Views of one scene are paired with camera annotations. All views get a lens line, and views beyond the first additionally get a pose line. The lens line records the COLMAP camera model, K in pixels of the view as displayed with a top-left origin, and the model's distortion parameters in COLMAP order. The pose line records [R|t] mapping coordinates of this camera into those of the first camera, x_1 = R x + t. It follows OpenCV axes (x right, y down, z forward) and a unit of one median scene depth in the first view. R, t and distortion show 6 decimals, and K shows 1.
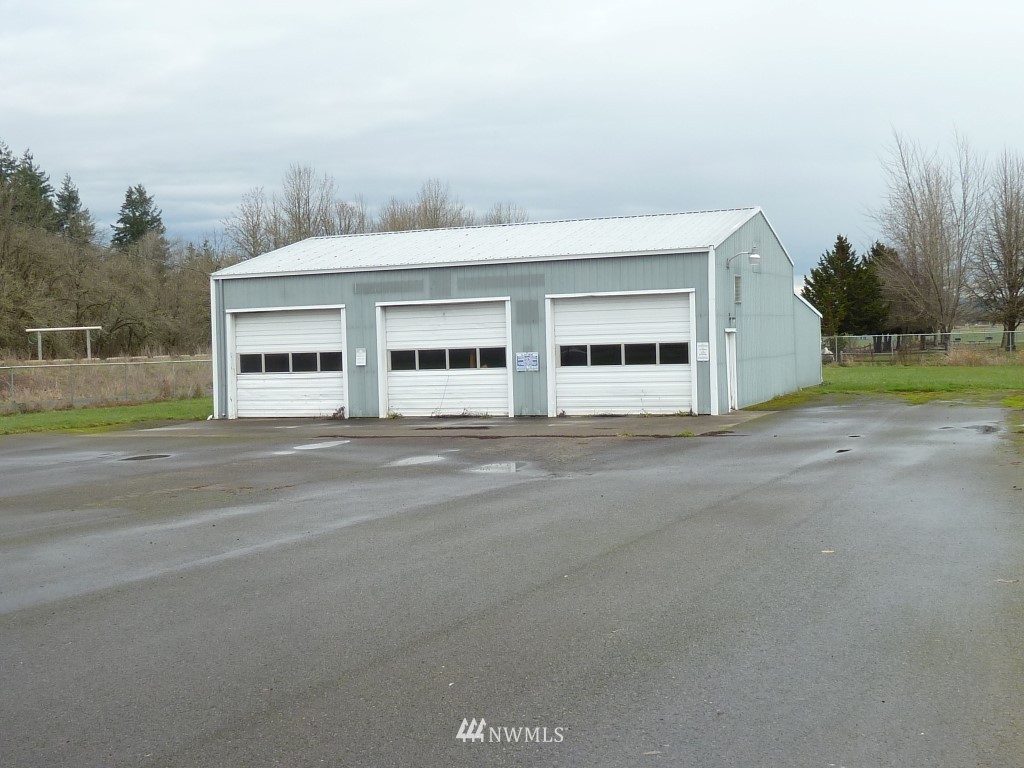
lens RADIAL K [[1324.1, 0, 512.0], [0, 1324.1, 384.0], [0, 0, 1]] dist [-0.025599, -0.025450]
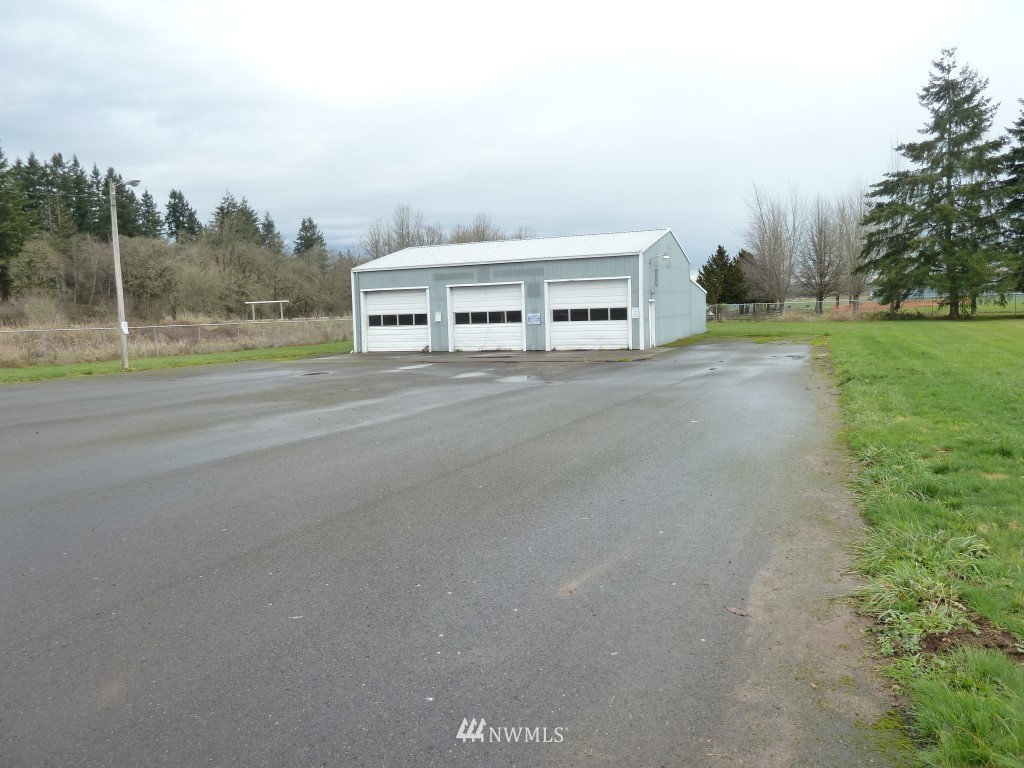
lens RADIAL K [[773.7, 0, 512.0], [0, 773.7, 384.0], [0, 0, 1]] dist [-0.030116, -0.009437]
pose [[0.999775, -0.000519, -0.021188, 0.004203], [0.001889, 0.997906, 0.064646, 0.002414], [0.021110, -0.064672, 0.997683, -0.014942]]
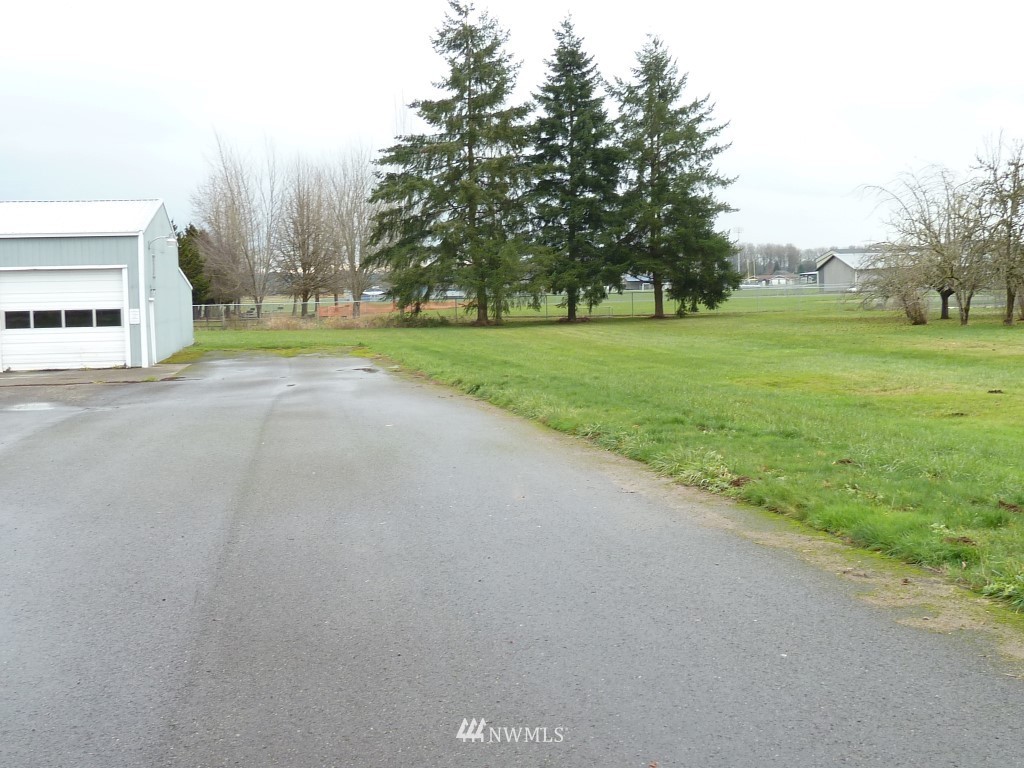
lens RADIAL K [[1215.0, 0, 512.0], [0, 1215.0, 384.0], [0, 0, 1]] dist [-0.028631, -0.010381]
pose [[0.847728, -0.026976, 0.529745, -0.143750], [0.012214, 0.999434, 0.031350, 0.006838], [-0.530291, -0.020106, 0.847577, -0.134299]]
